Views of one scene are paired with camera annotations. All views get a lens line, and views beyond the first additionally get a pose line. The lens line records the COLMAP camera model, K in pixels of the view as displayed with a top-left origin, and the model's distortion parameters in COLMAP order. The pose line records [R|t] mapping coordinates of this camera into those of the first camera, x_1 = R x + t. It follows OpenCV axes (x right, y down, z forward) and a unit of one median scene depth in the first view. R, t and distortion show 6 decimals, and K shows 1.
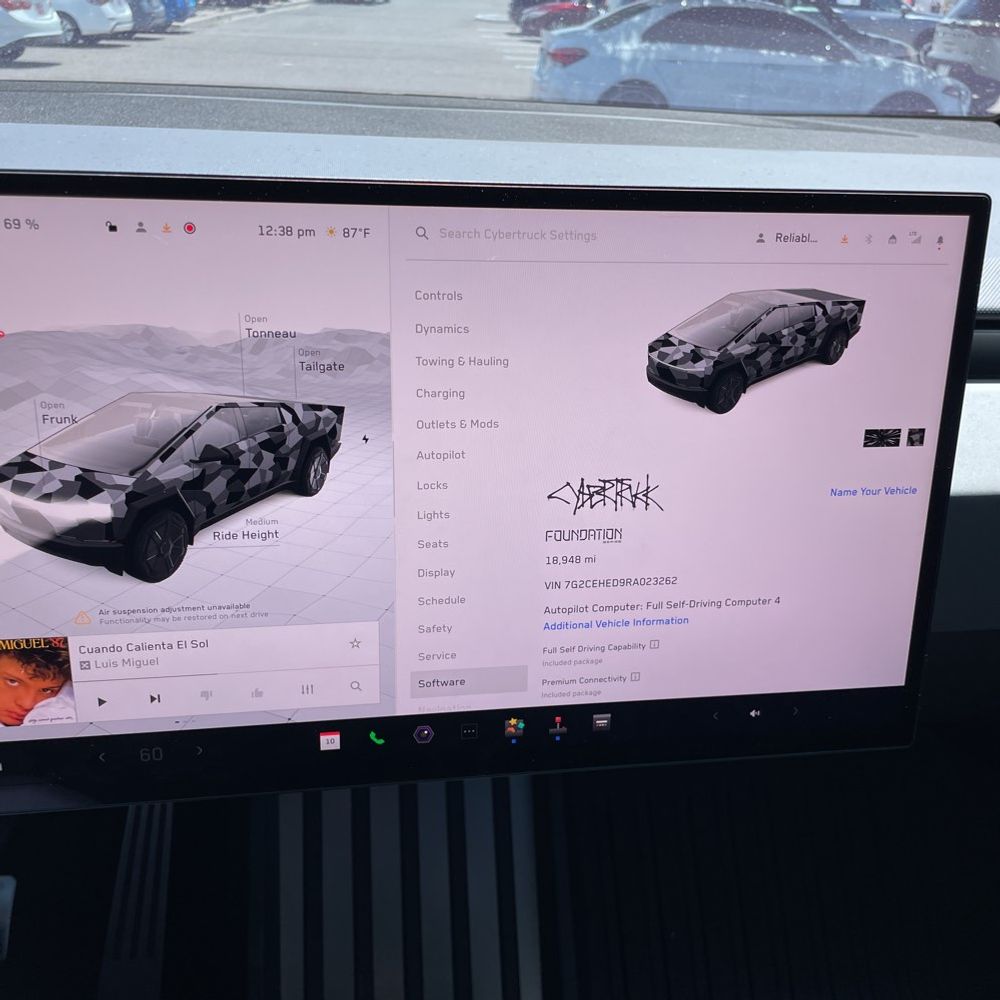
lens RADIAL K [[1052.7, 0, 500.0], [0, 1052.7, 500.0], [0, 0, 1]] dist [0.019349, -0.182435]
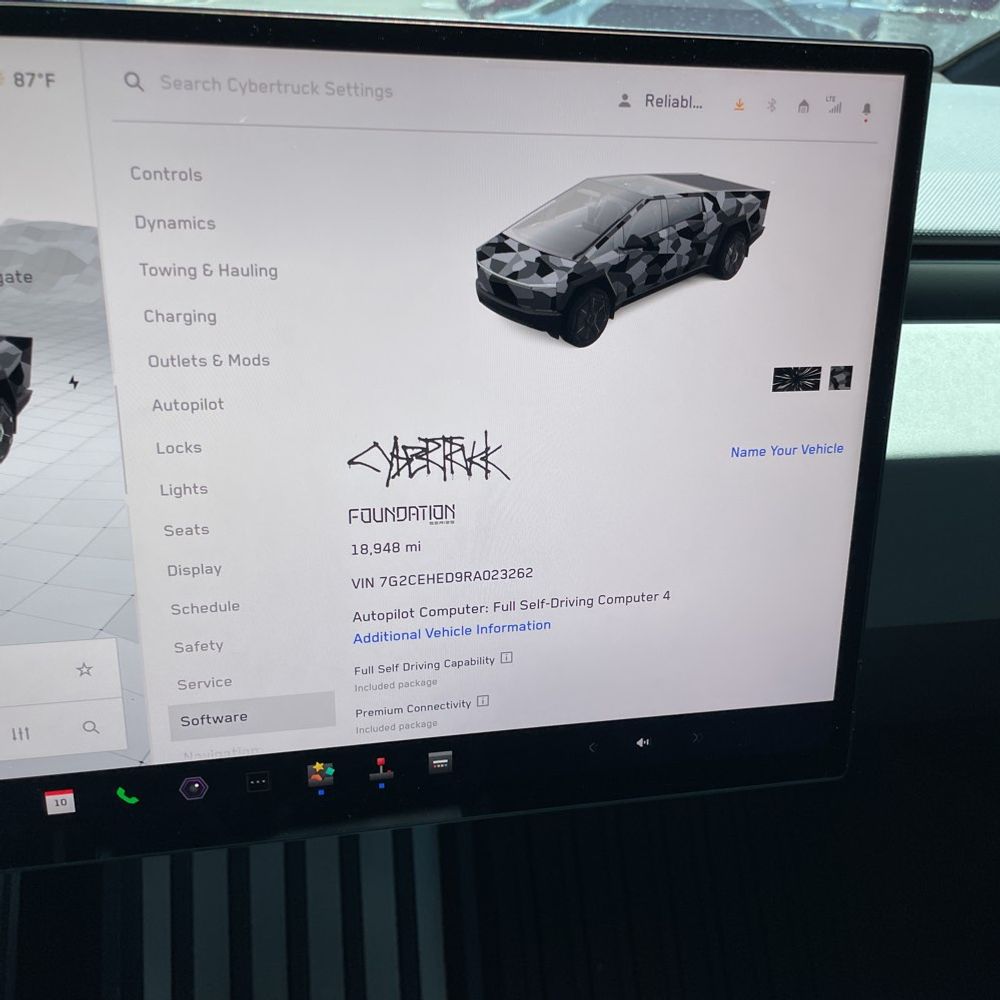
lens RADIAL K [[1052.7, 0, 500.0], [0, 1052.7, 500.0], [0, 0, 1]] dist [0.019349, -0.182435]
pose [[0.998285, -0.019321, 0.055264, 0.109694], [0.019224, 0.999813, 0.002282, 0.023414], [-0.055298, -0.001216, 0.998469, 0.262164]]
